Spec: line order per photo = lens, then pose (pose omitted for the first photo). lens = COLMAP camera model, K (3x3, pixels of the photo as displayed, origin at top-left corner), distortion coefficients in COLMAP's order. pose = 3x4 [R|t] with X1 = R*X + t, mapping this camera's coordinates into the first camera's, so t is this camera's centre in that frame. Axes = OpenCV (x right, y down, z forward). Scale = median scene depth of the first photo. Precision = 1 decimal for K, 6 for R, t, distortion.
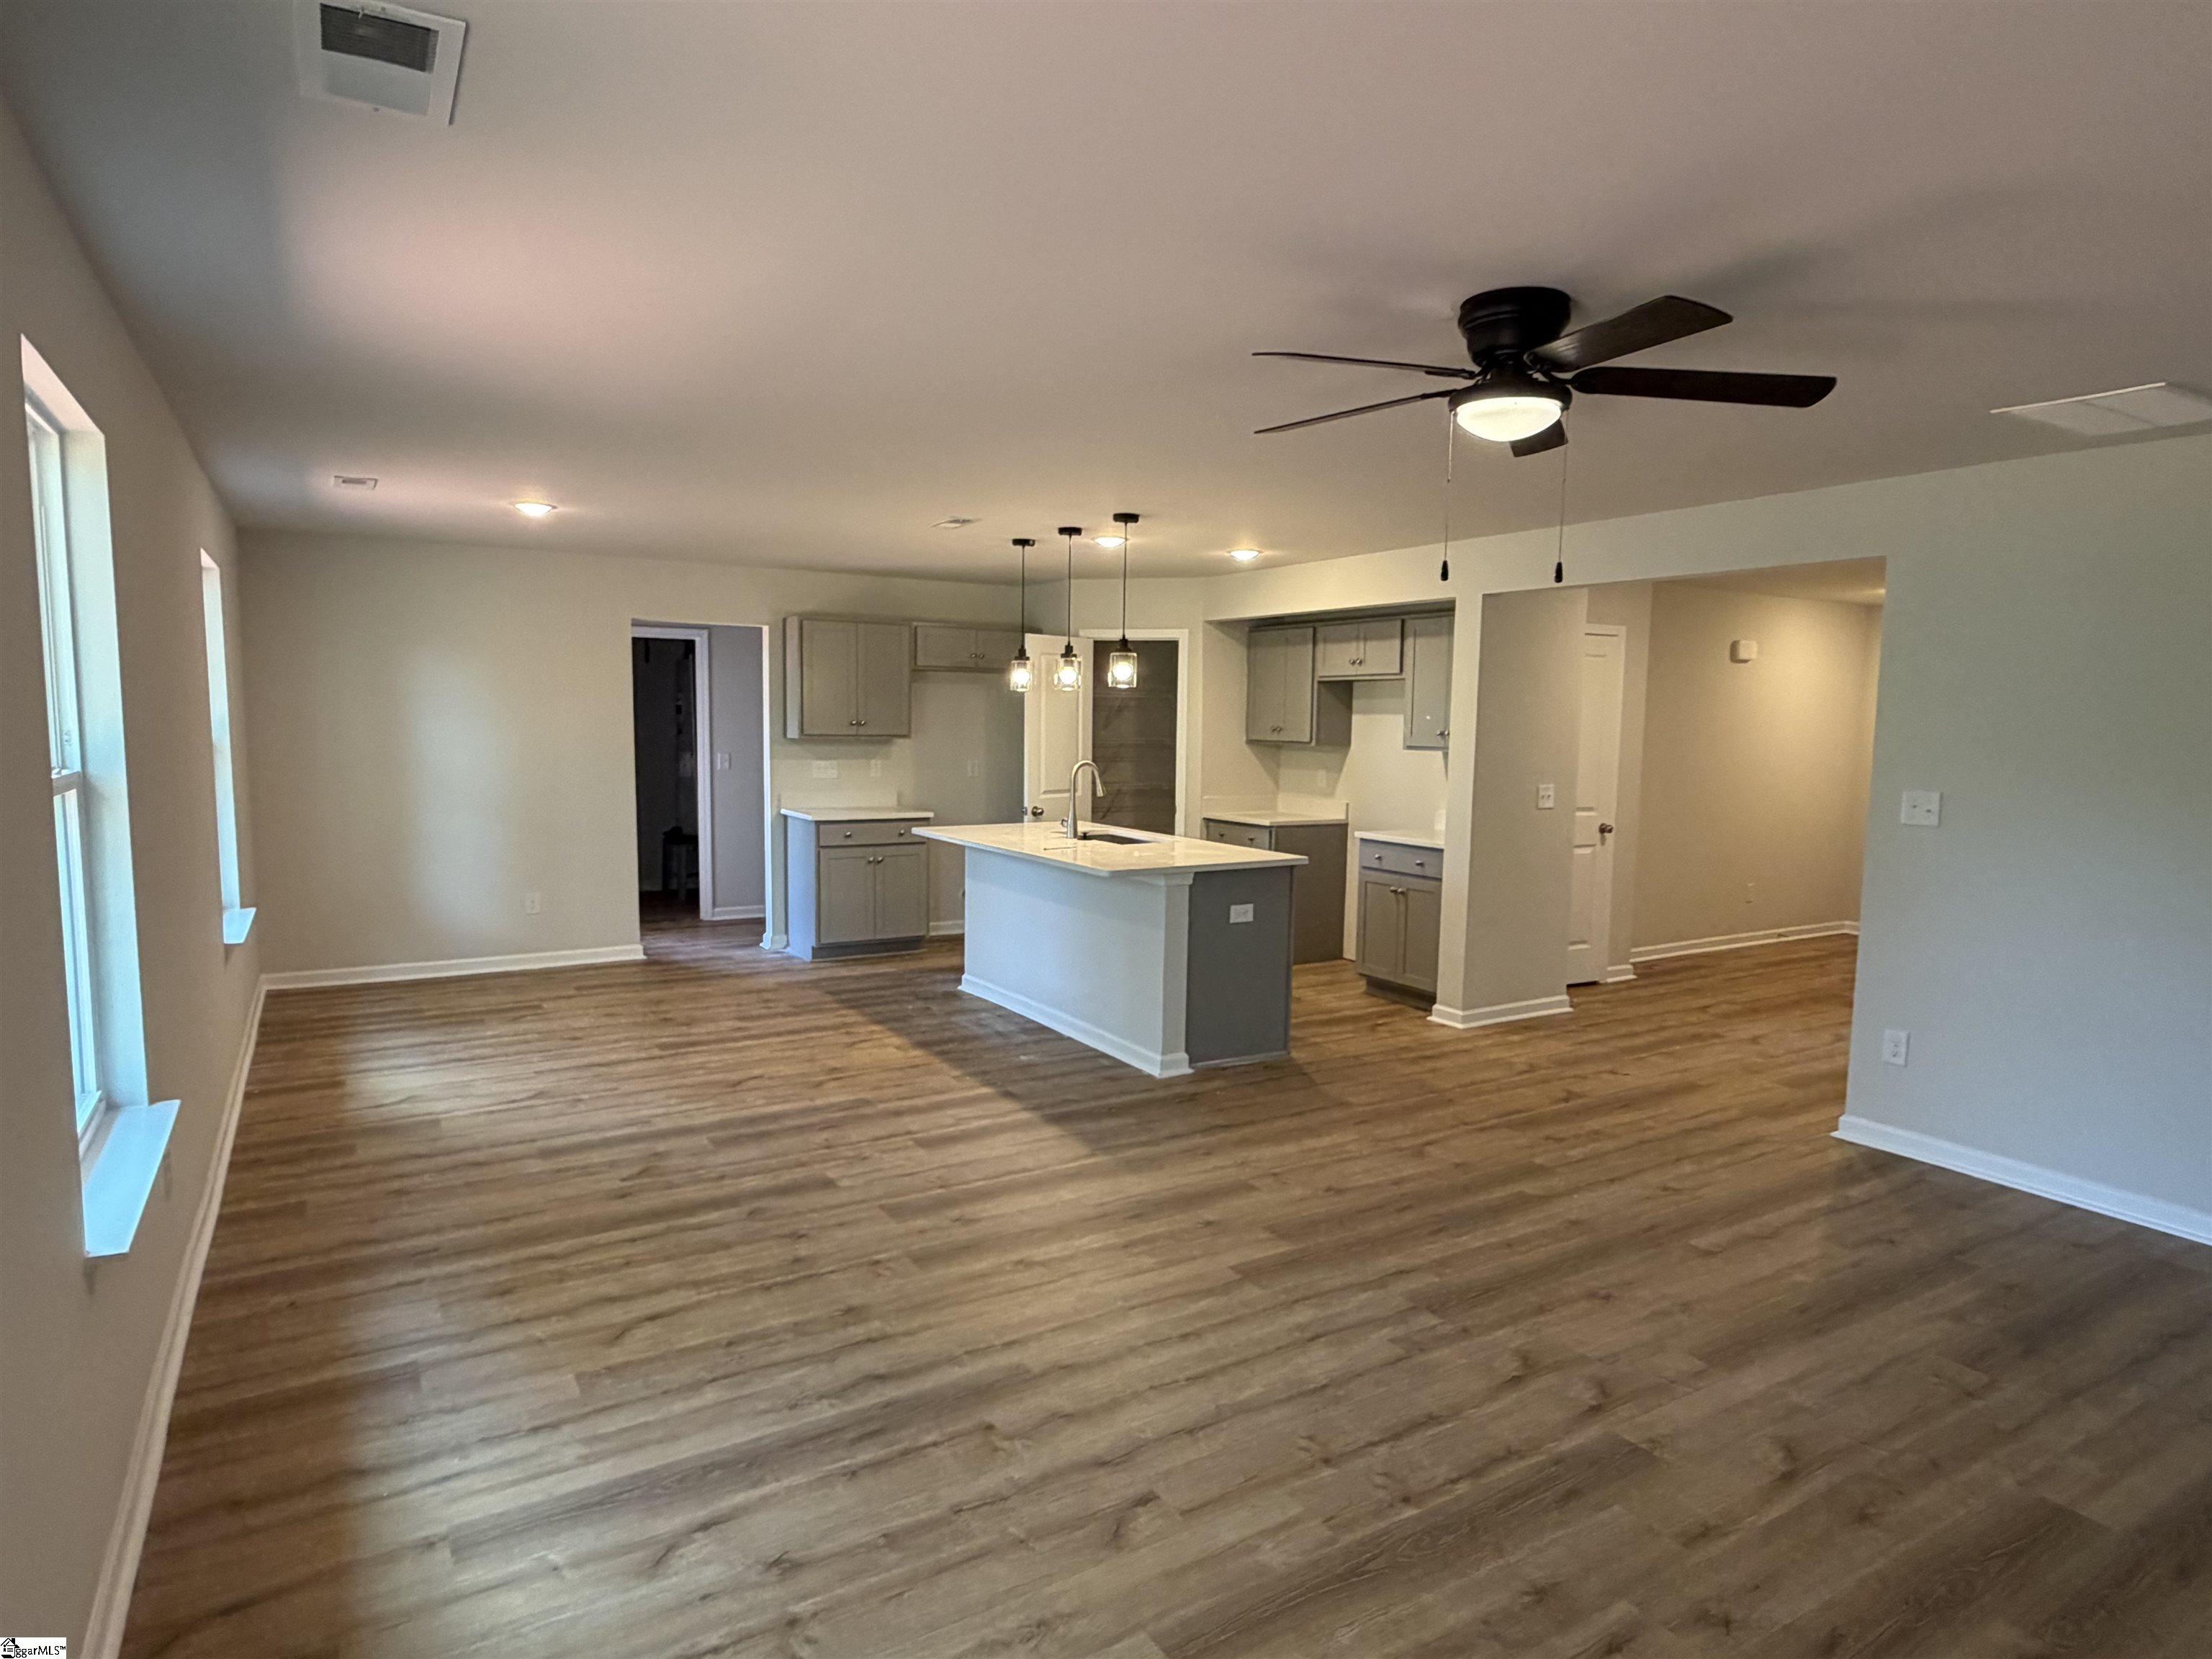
lens RADIAL K [[1247.6, 0, 1105.9], [0, 1247.6, 837.4], [0, 0, 1]] dist [-0.001532, -0.000321]
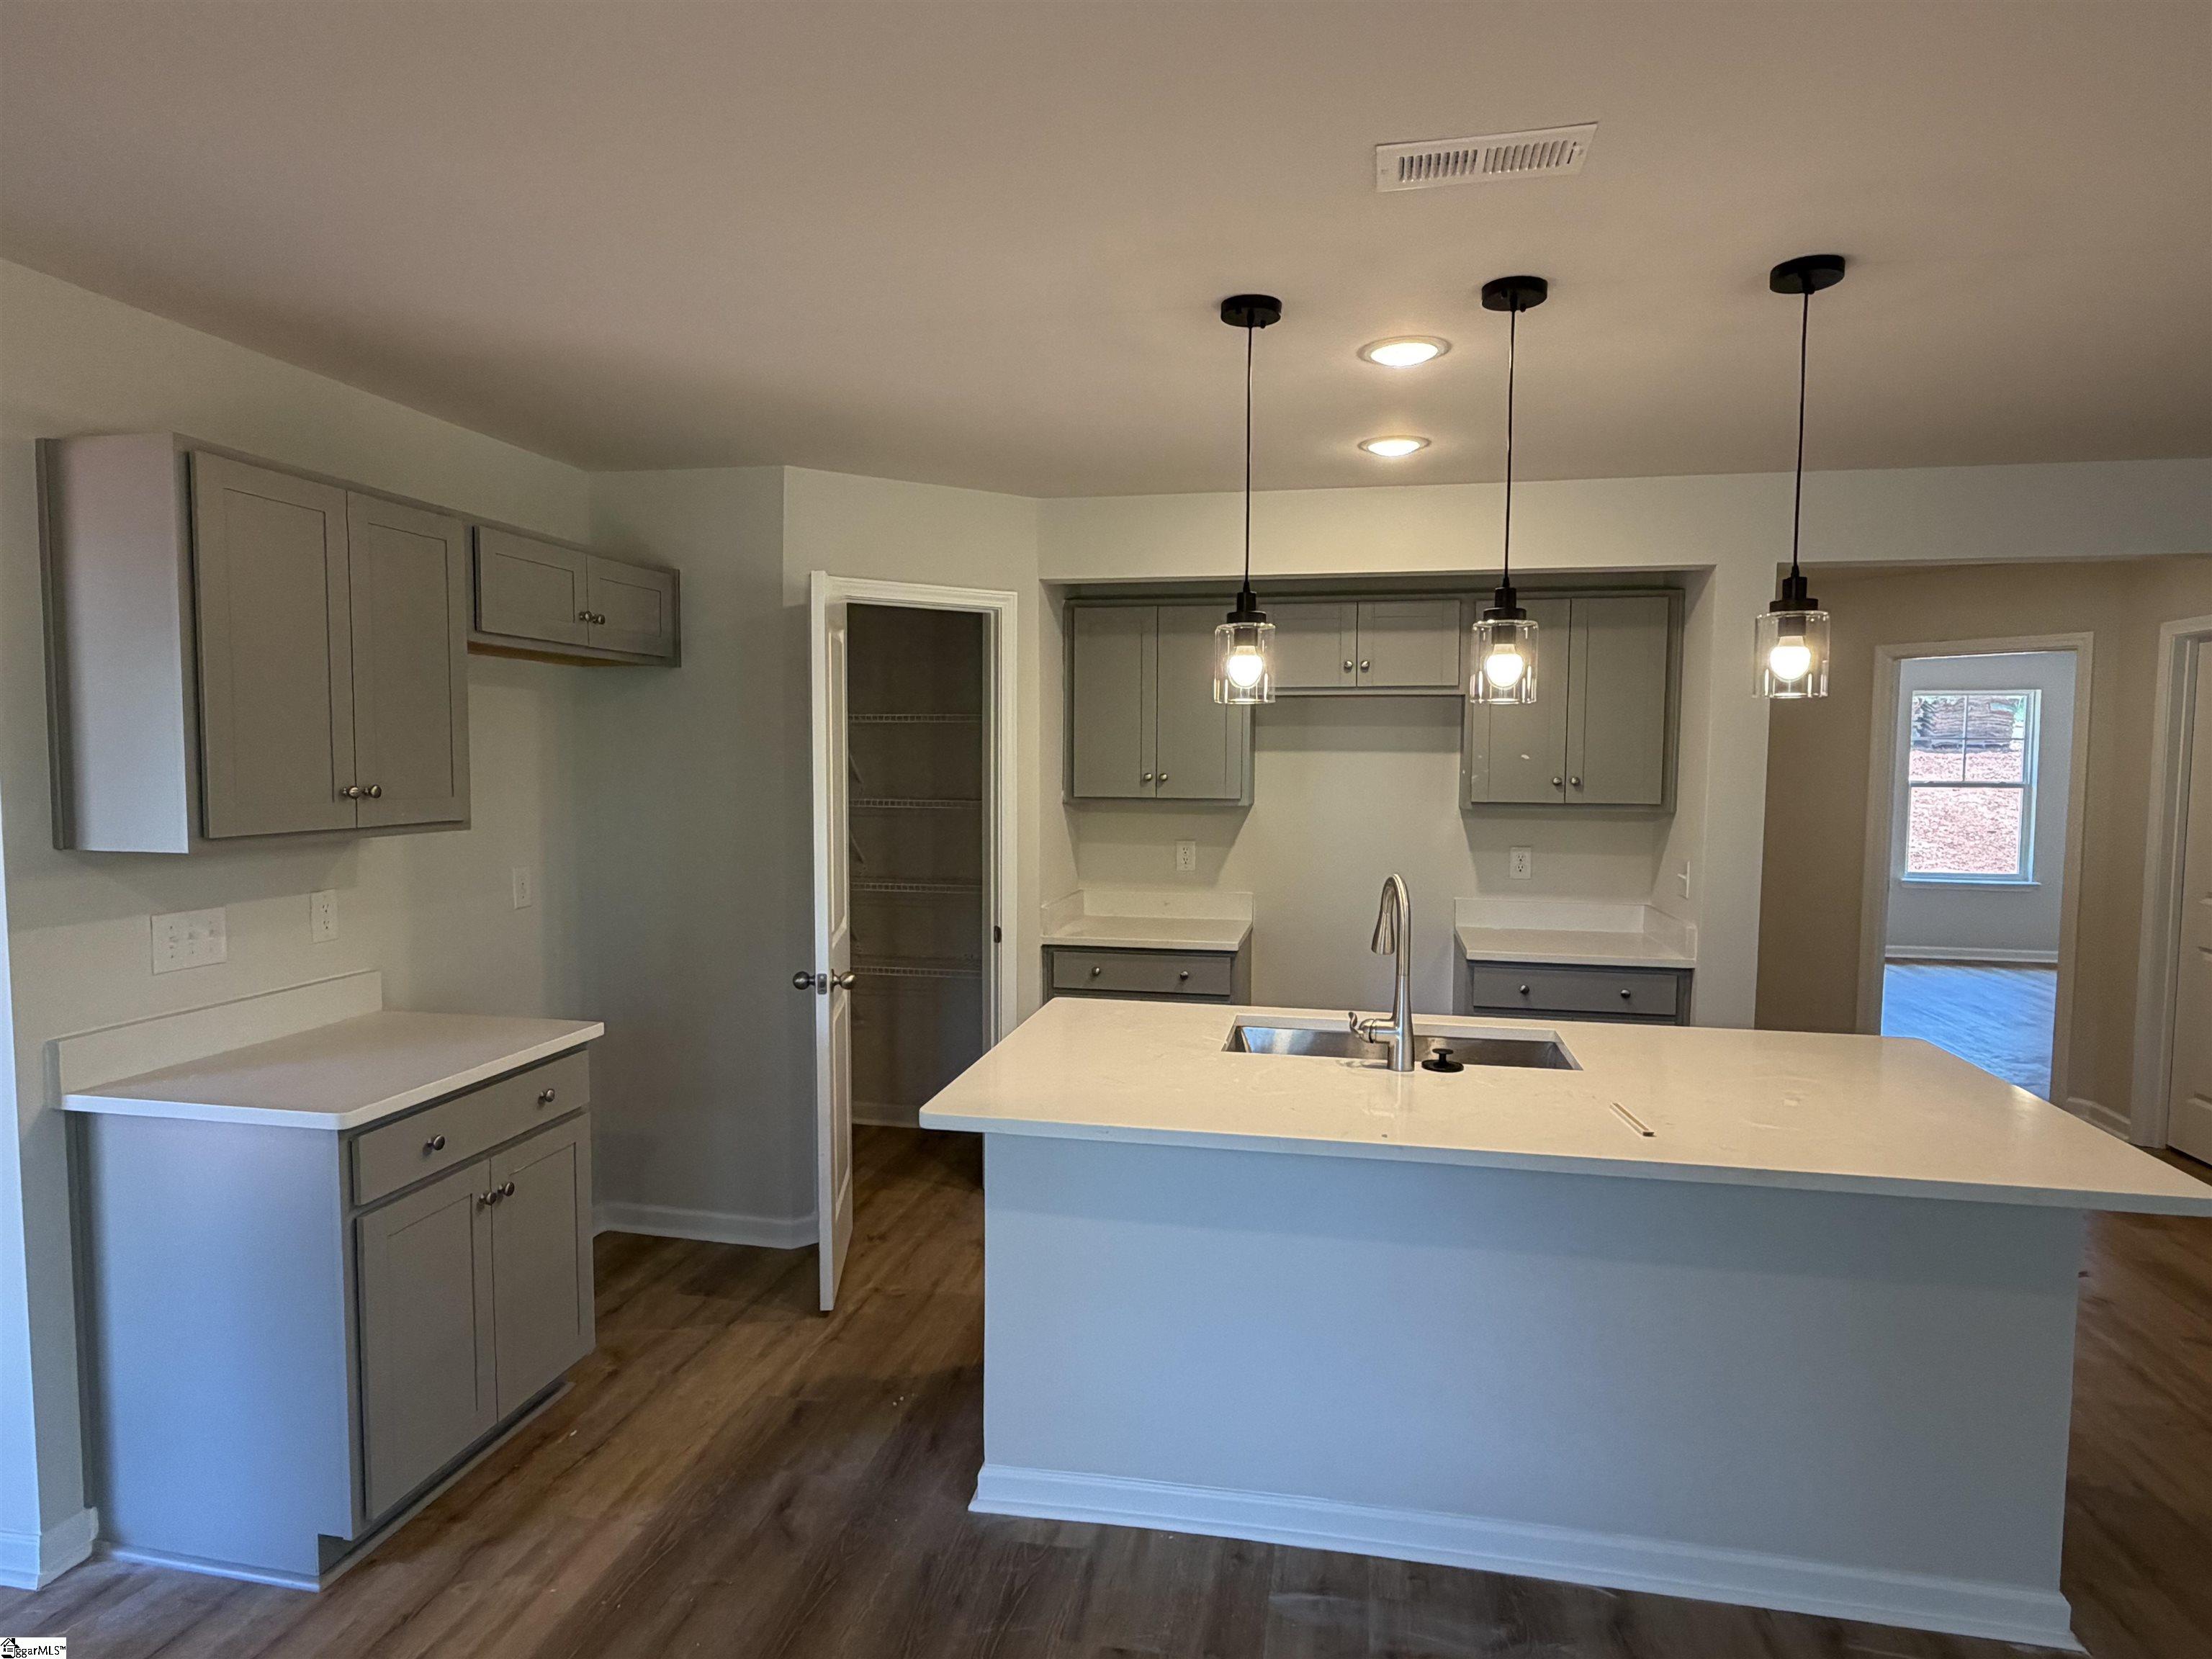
lens RADIAL K [[1247.6, 0, 1105.9], [0, 1247.6, 837.4], [0, 0, 1]] dist [-0.001532, -0.000321]
pose [[0.685723, -0.060037, 0.725383, -0.743718], [0.075882, 0.997058, 0.010789, -0.166720], [-0.723897, 0.047645, 0.688261, 1.534104]]
